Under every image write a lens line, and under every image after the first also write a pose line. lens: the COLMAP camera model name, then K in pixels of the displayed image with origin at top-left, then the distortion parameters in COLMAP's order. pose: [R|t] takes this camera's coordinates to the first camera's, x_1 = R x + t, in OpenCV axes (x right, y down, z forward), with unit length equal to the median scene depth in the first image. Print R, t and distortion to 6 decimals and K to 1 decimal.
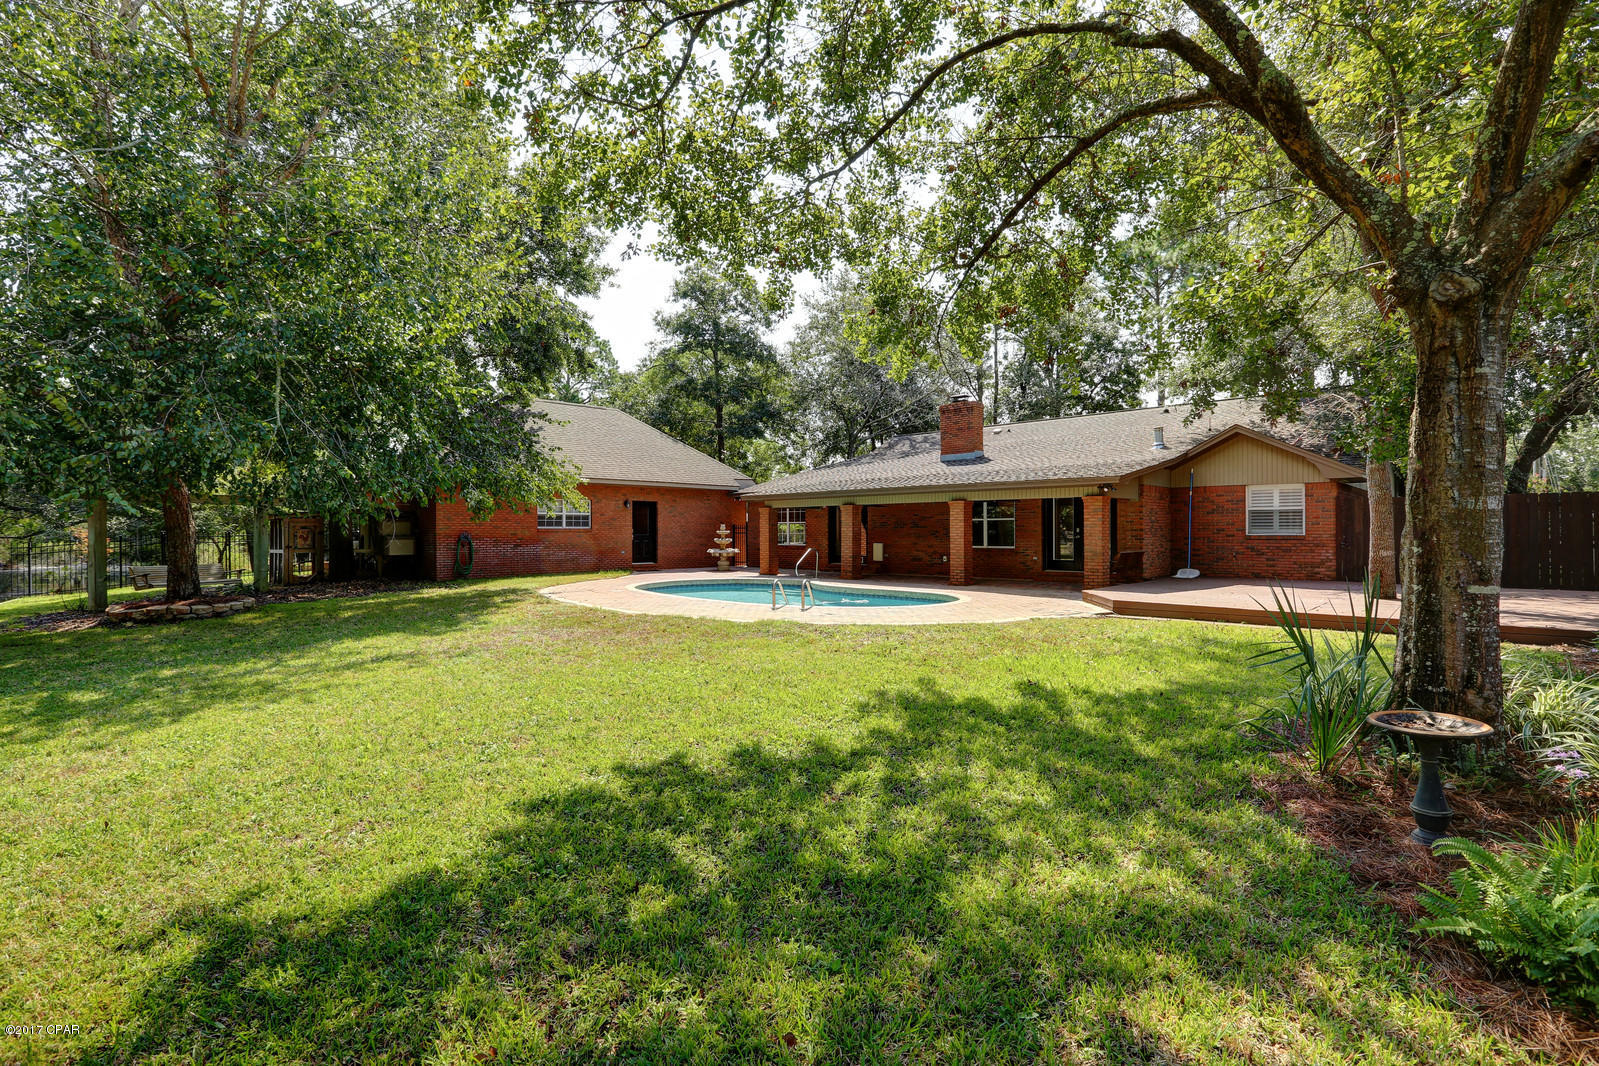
lens RADIAL K [[737.0, 0, 795.1], [0, 737.0, 534.9], [0, 0, 1]] dist [-0.049742, 0.025725]
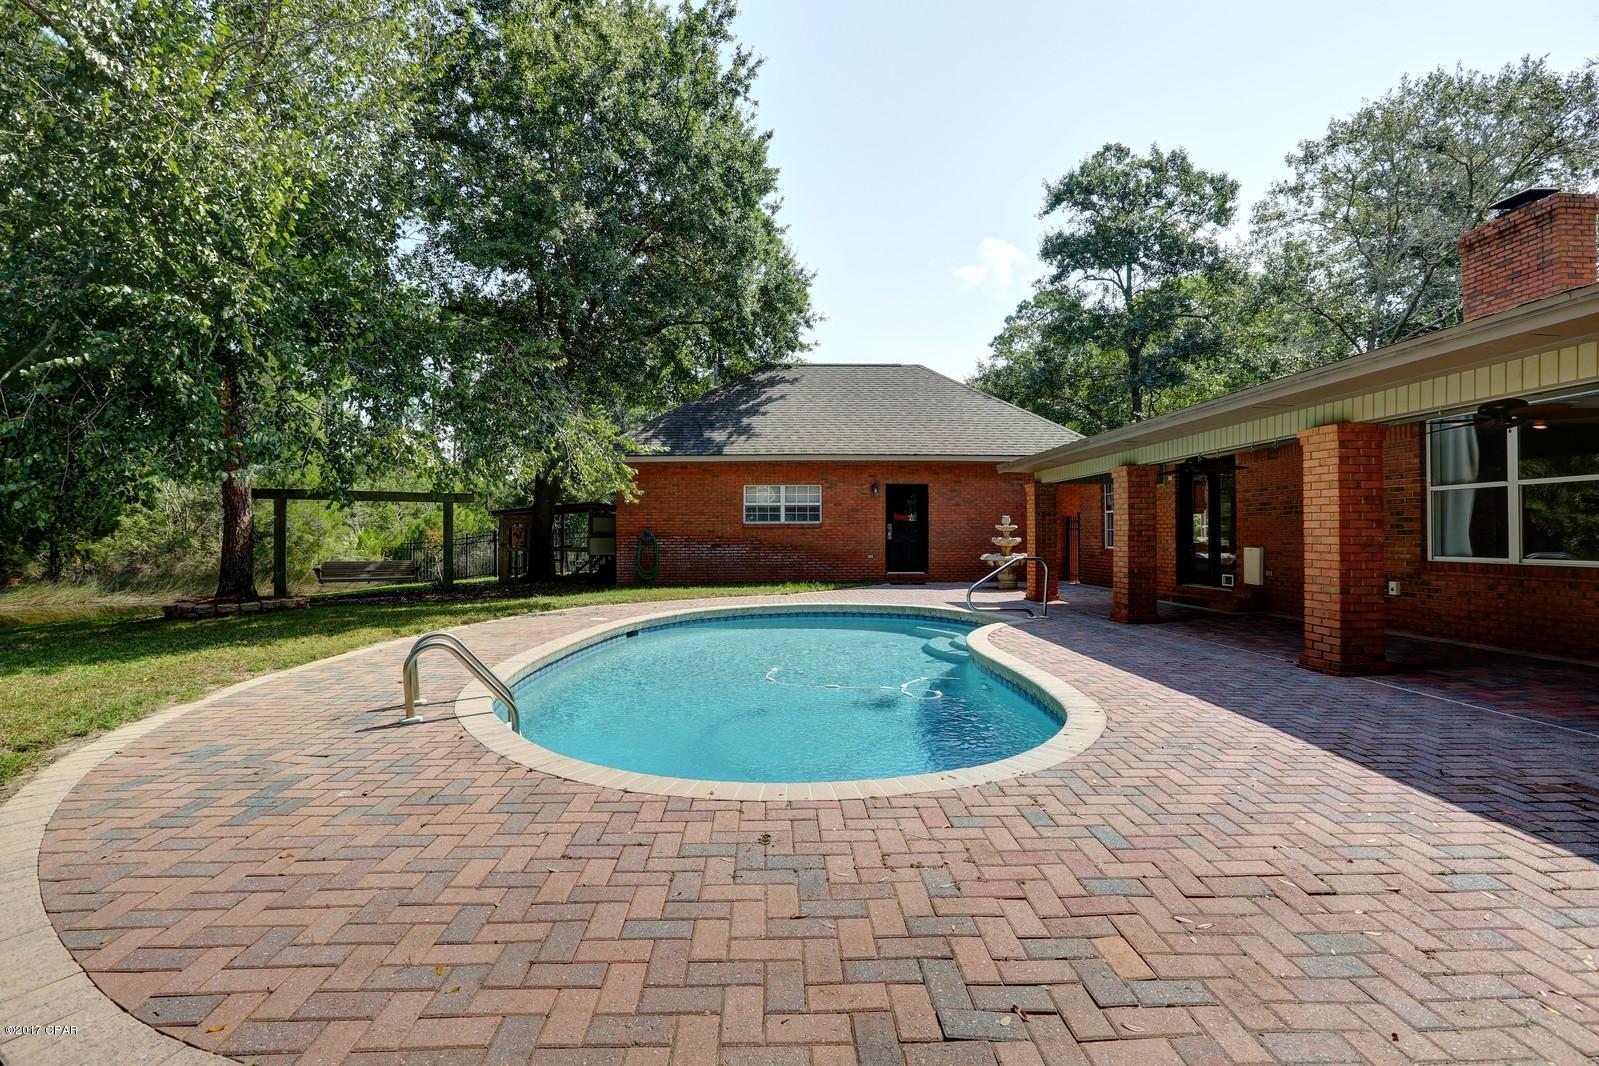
lens RADIAL K [[737.0, 0, 795.1], [0, 737.0, 534.9], [0, 0, 1]] dist [-0.049742, 0.025725]
pose [[0.729279, -0.001299, -0.684215, 0.201368], [0.000185, 0.999999, -0.001701, 0.003951], [0.684217, 0.001113, 0.729278, 0.420910]]
